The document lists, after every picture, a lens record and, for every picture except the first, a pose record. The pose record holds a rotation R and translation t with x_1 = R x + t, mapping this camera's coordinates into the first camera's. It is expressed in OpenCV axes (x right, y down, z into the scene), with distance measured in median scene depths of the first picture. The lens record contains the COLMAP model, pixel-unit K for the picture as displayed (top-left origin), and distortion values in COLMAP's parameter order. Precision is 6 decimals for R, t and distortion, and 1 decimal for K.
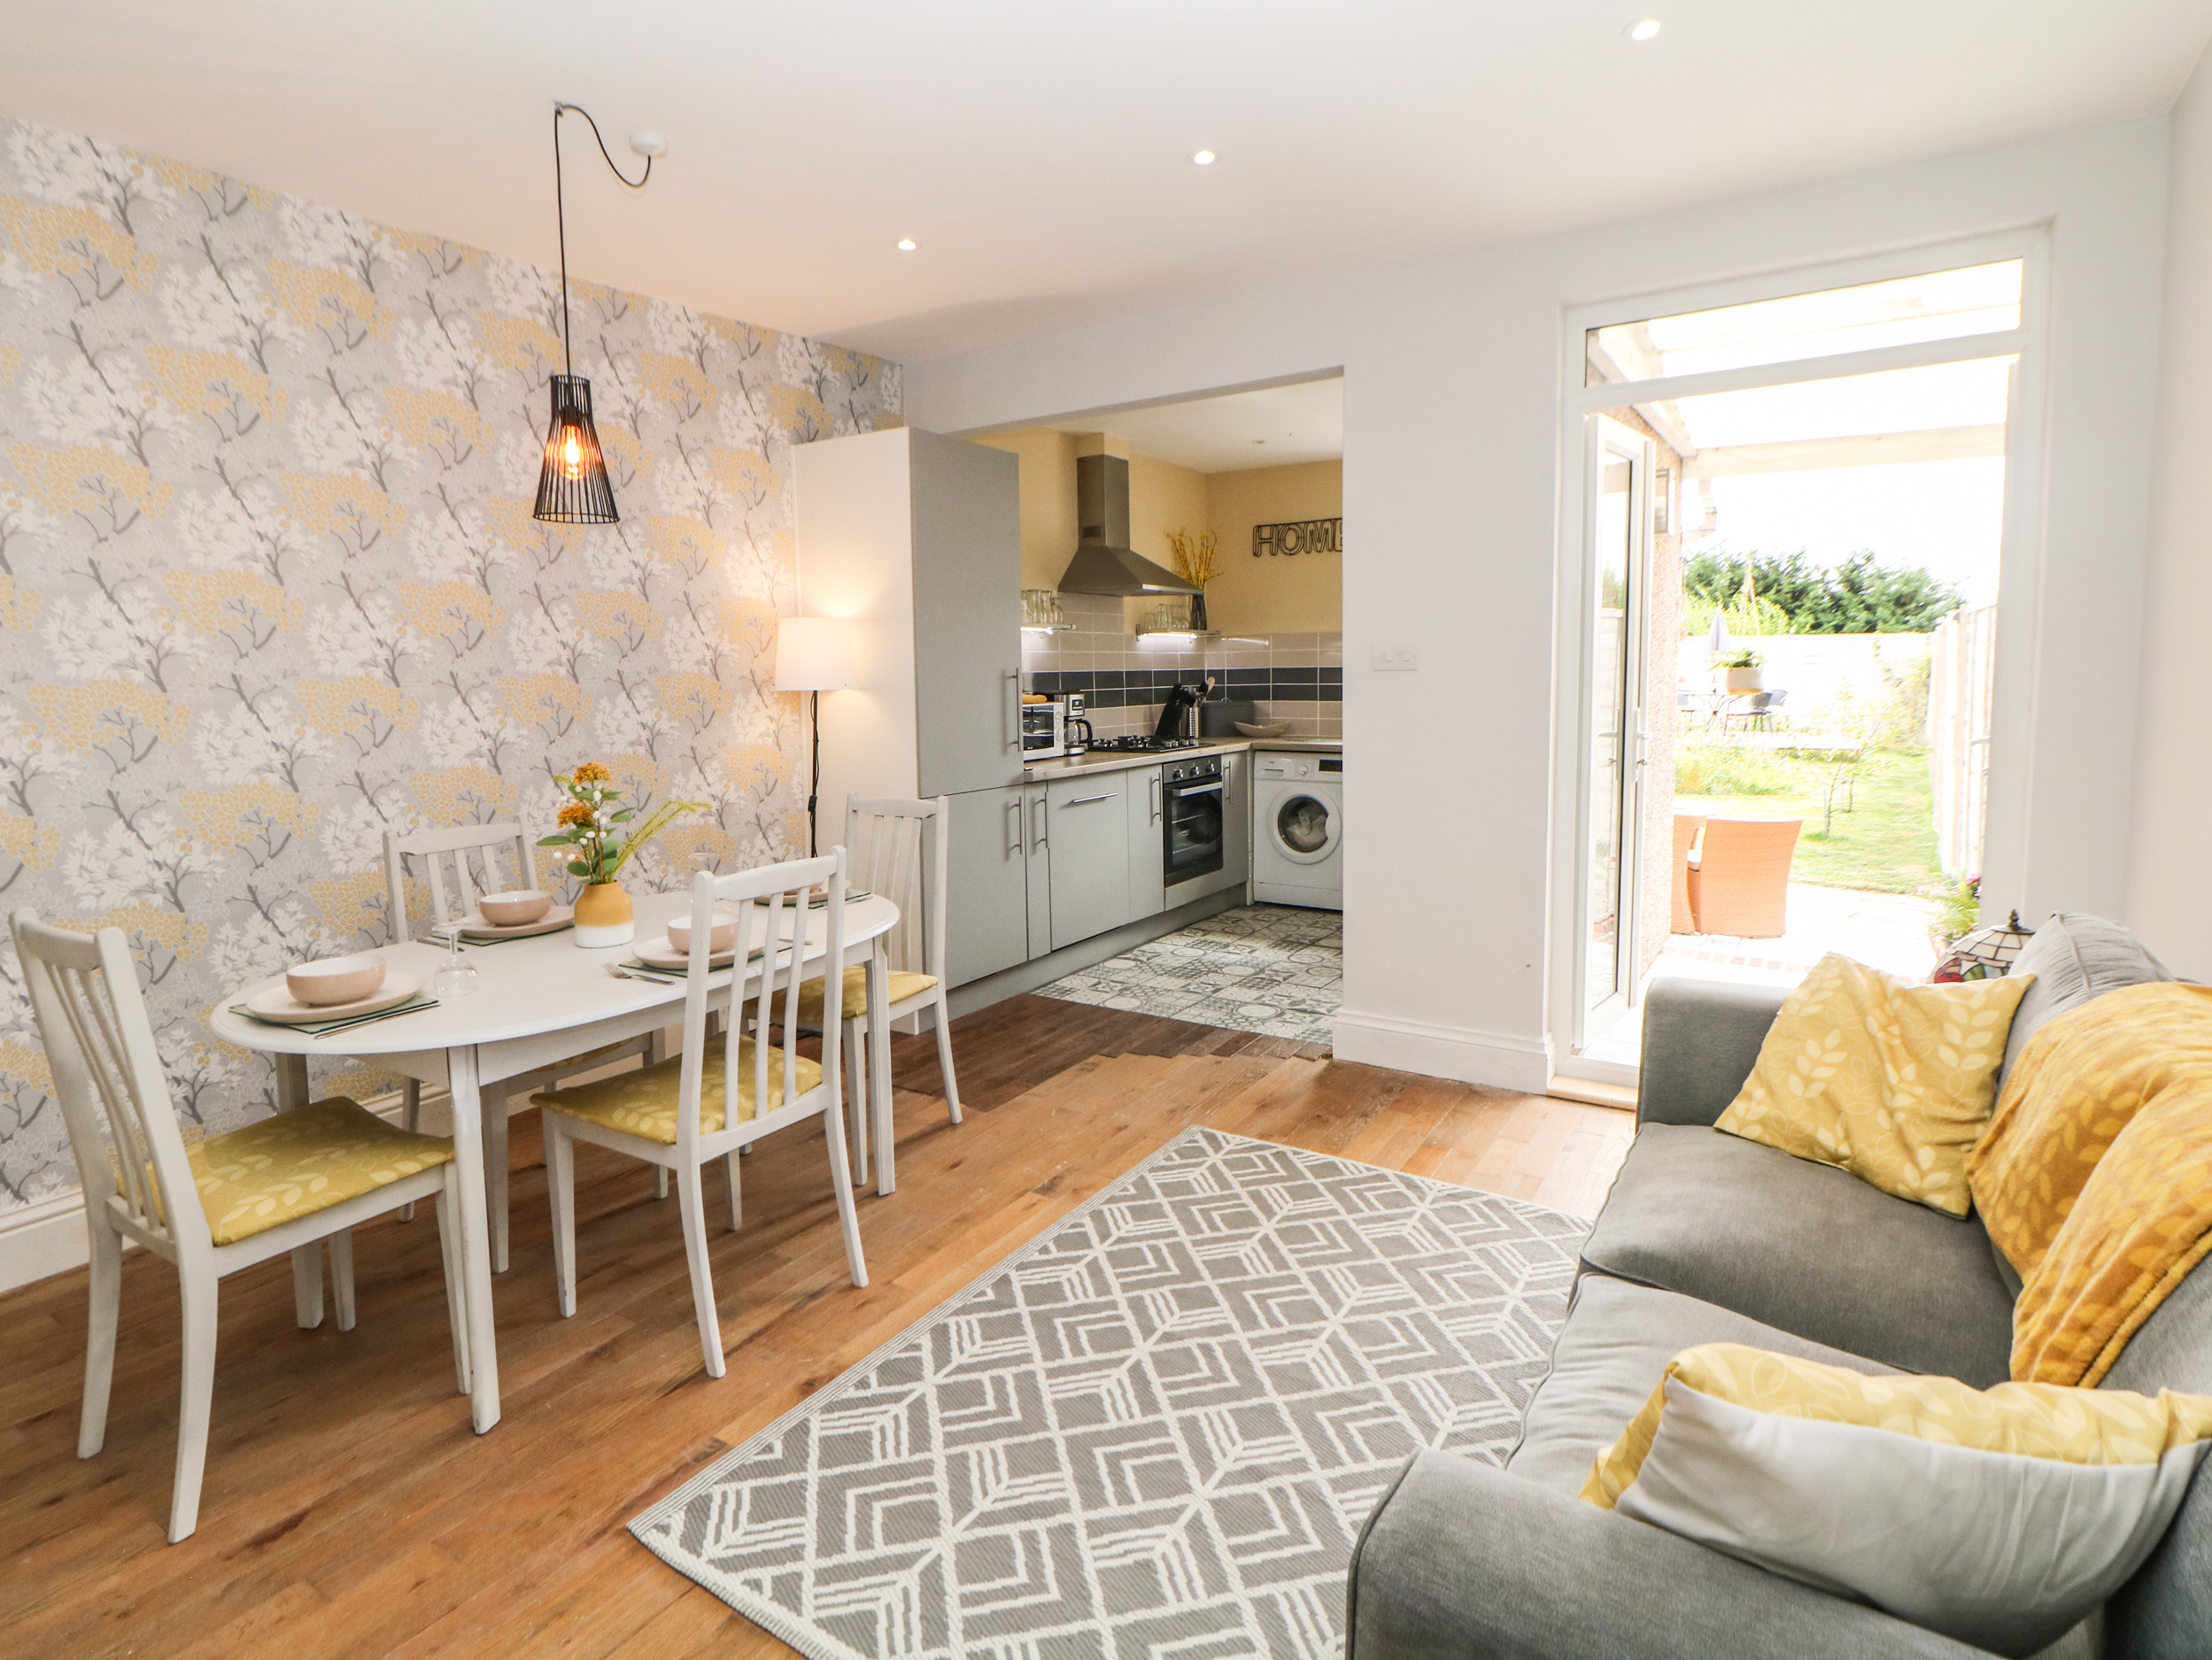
lens RADIAL K [[1147.0, 0, 1110.4], [0, 1147.0, 772.4], [0, 0, 1]] dist [-0.000991, -0.011856]
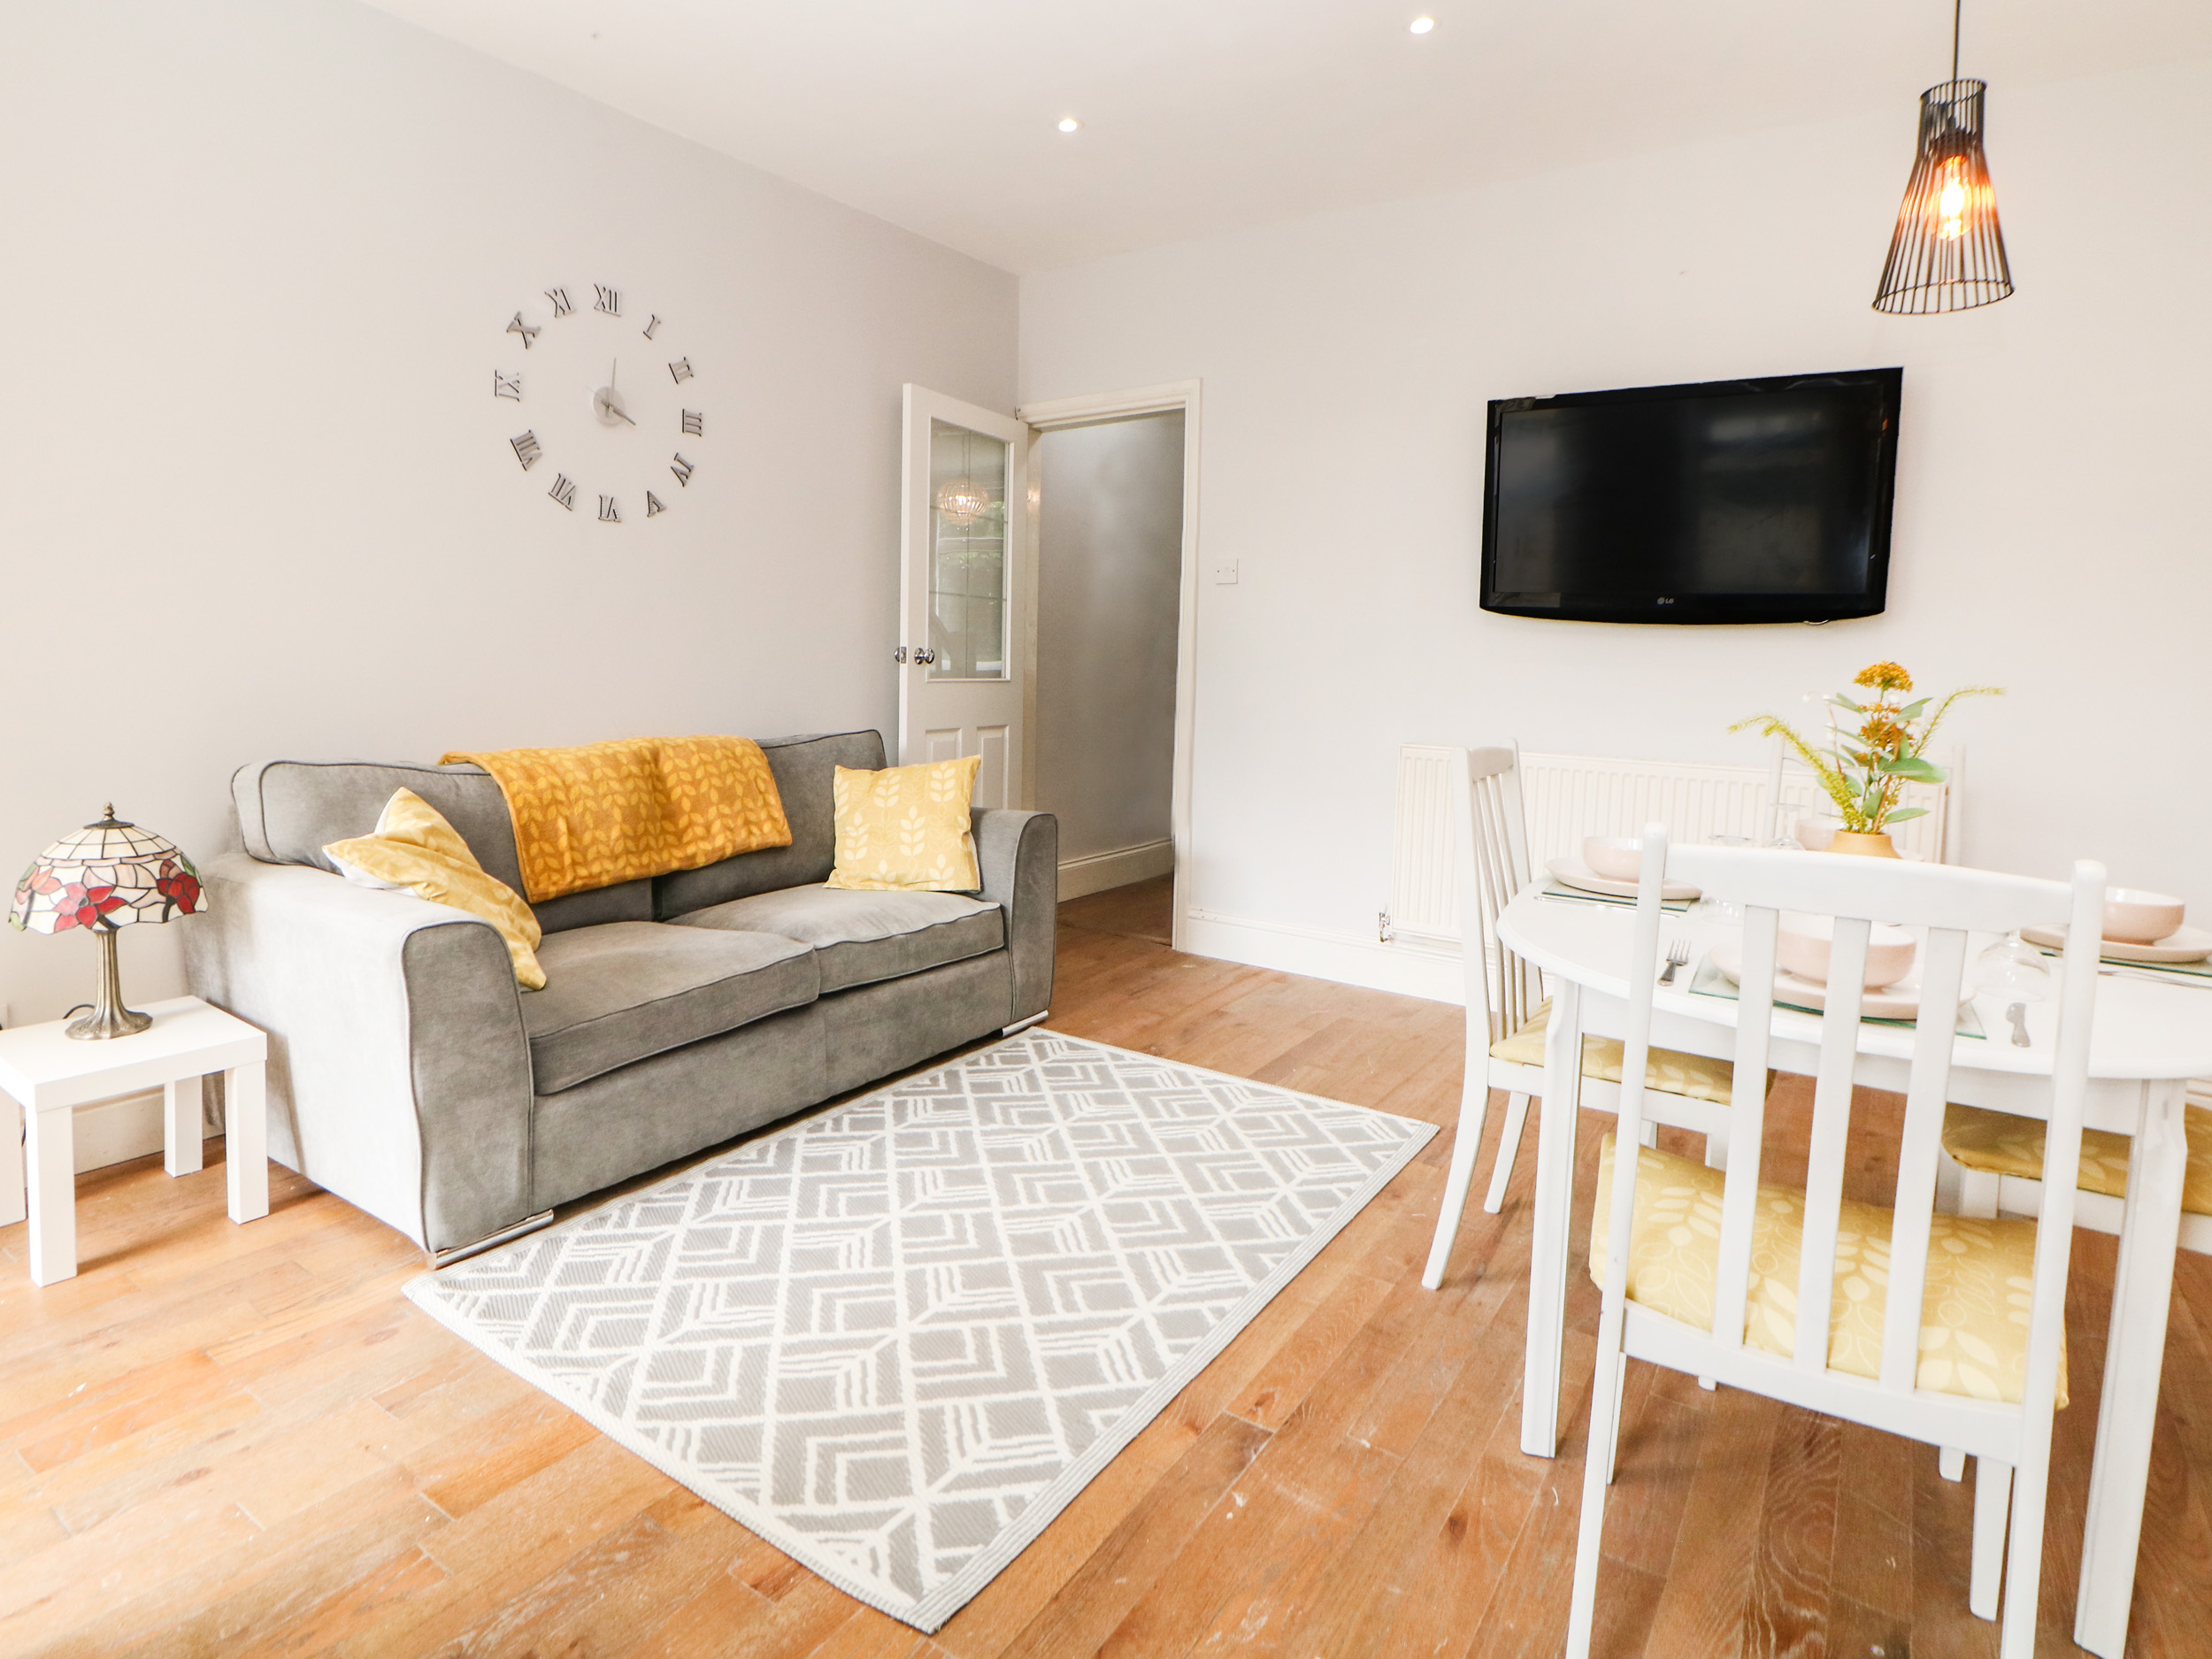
lens RADIAL K [[1227.5, 0, 1100.0], [0, 1227.5, 729.0], [0, 0, 1]] dist [0.003193, -0.013690]
pose [[-0.999918, -0.008927, 0.009181, 0.006965], [-0.007314, 0.986632, 0.162798, -0.038076], [-0.010511, 0.162717, -0.986617, 0.764906]]
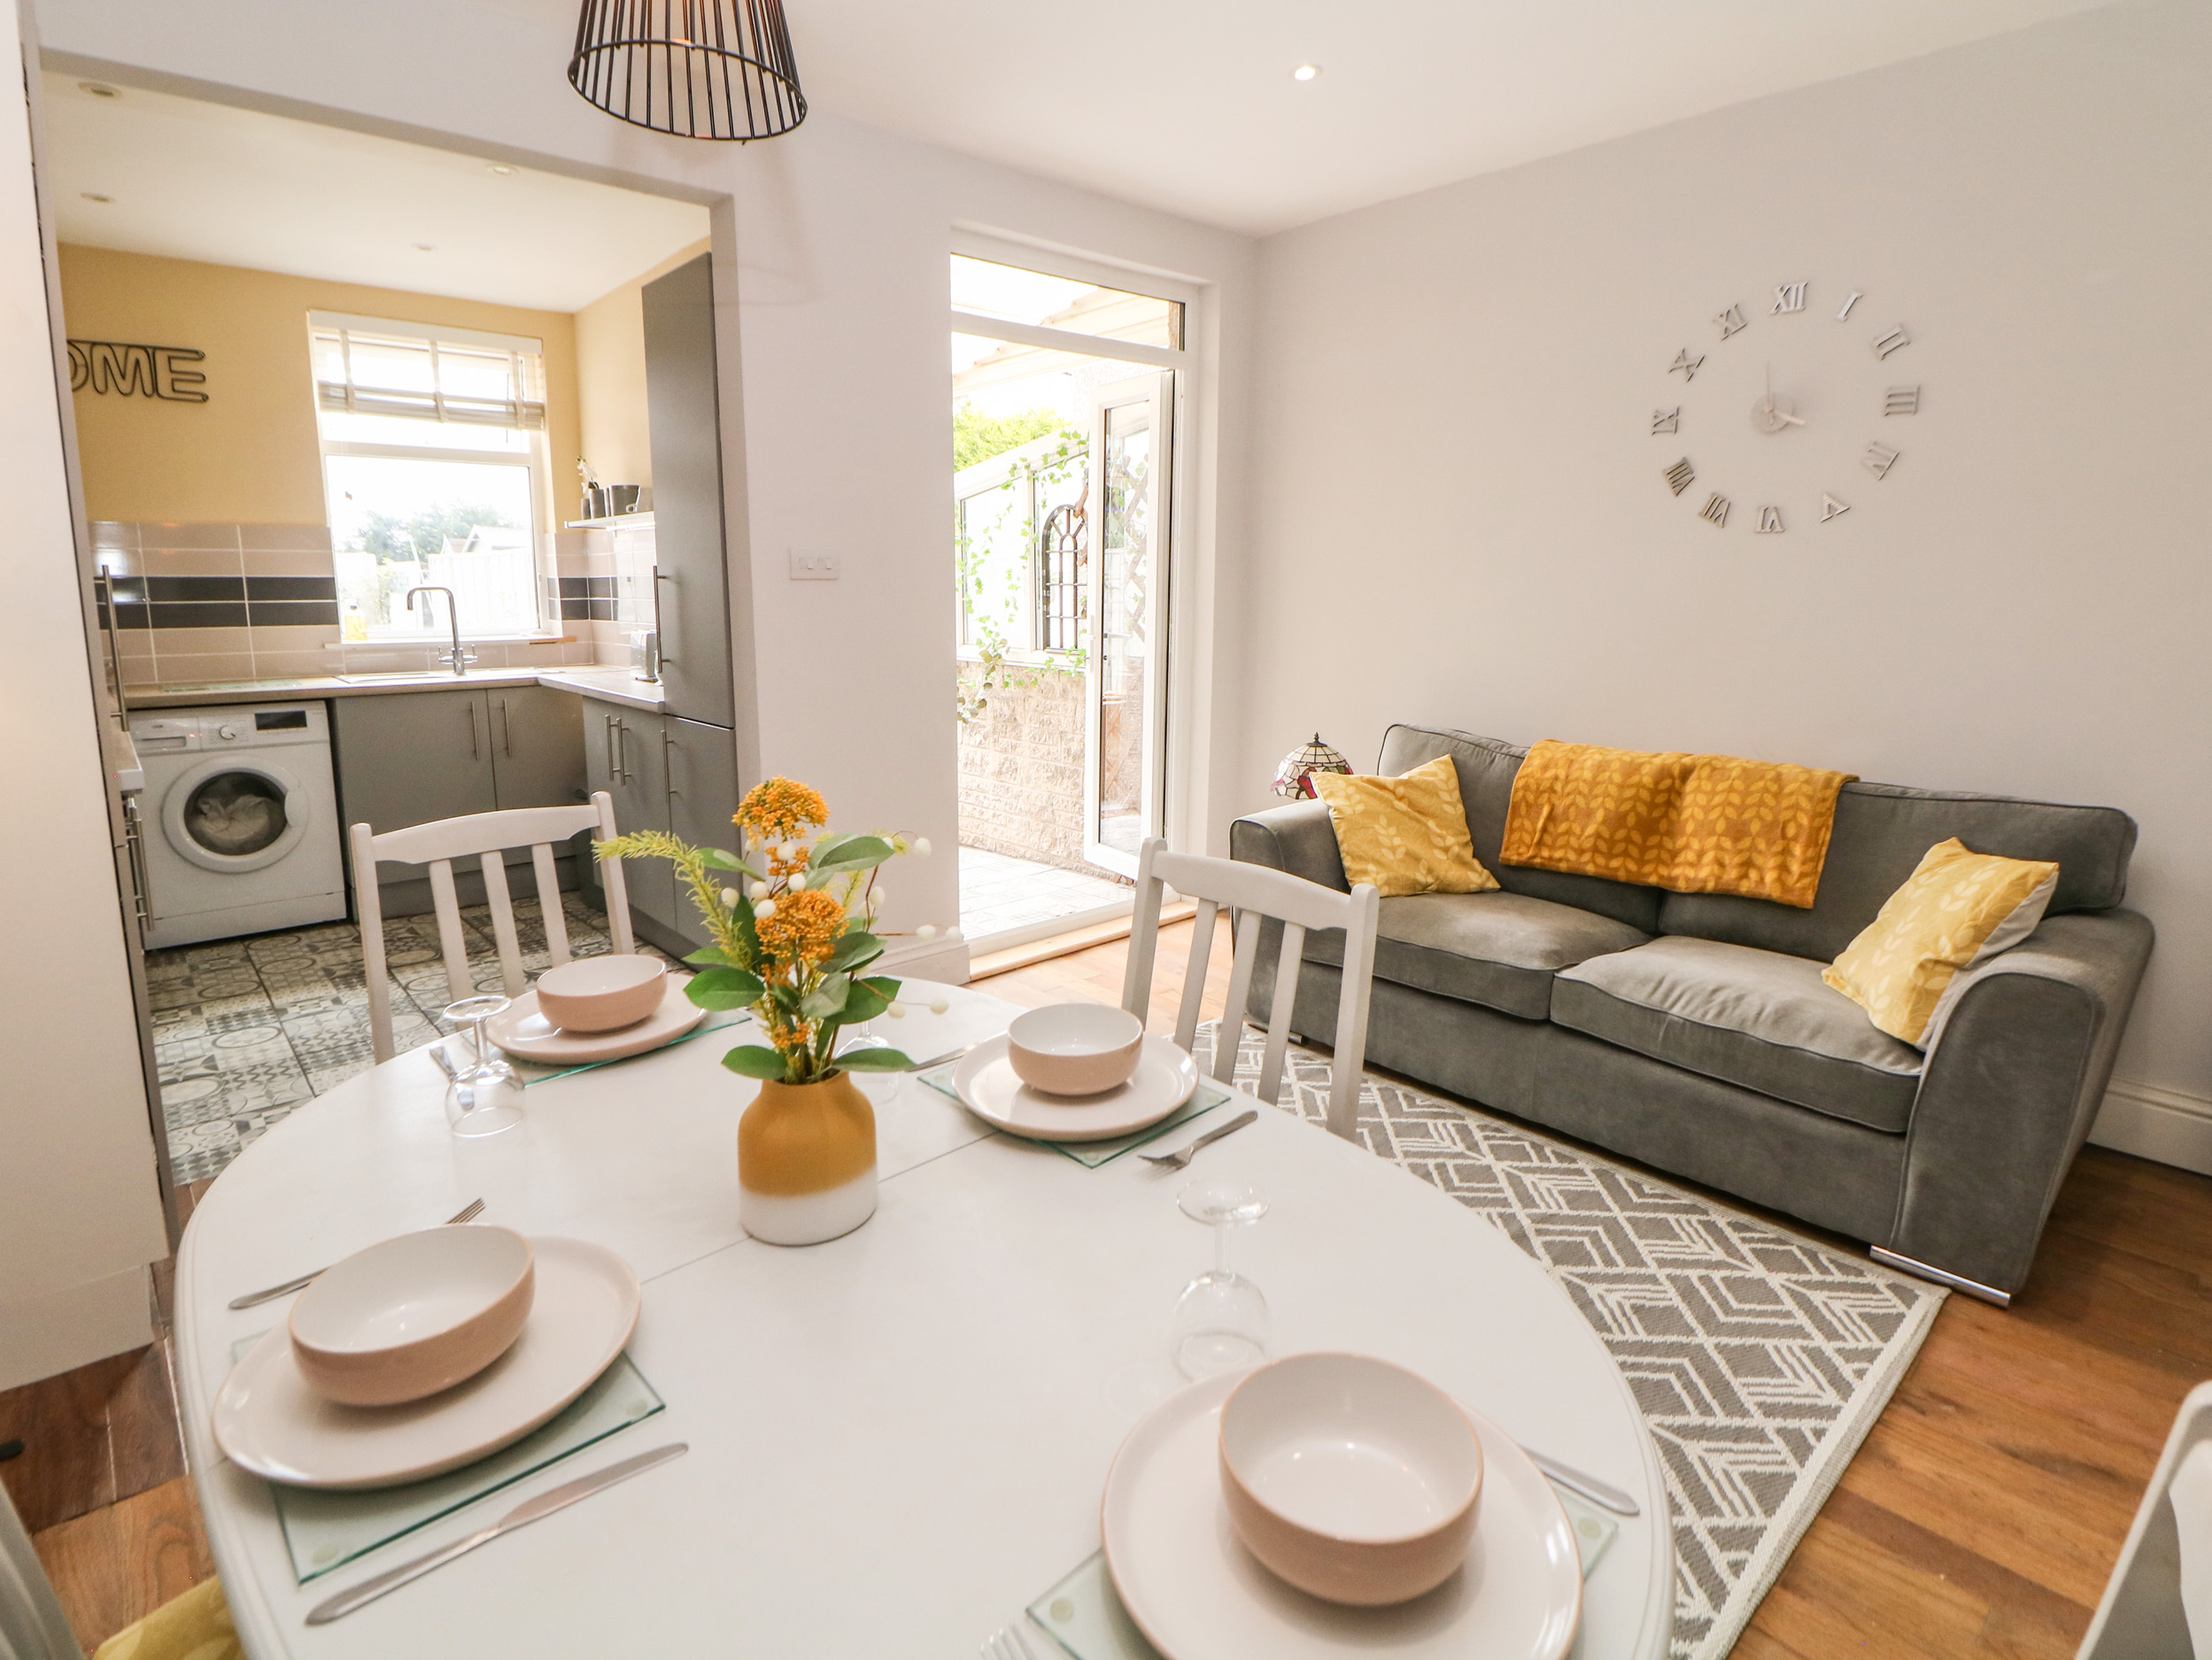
lens RADIAL K [[1147.0, 0, 1110.4], [0, 1147.0, 772.4], [0, 0, 1]] dist [-0.000991, -0.011856]
pose [[0.253642, -0.142037, 0.956813, -0.343701], [0.081278, 0.988792, 0.125238, -0.020879], [-0.963877, 0.046002, 0.262344, 0.341788]]
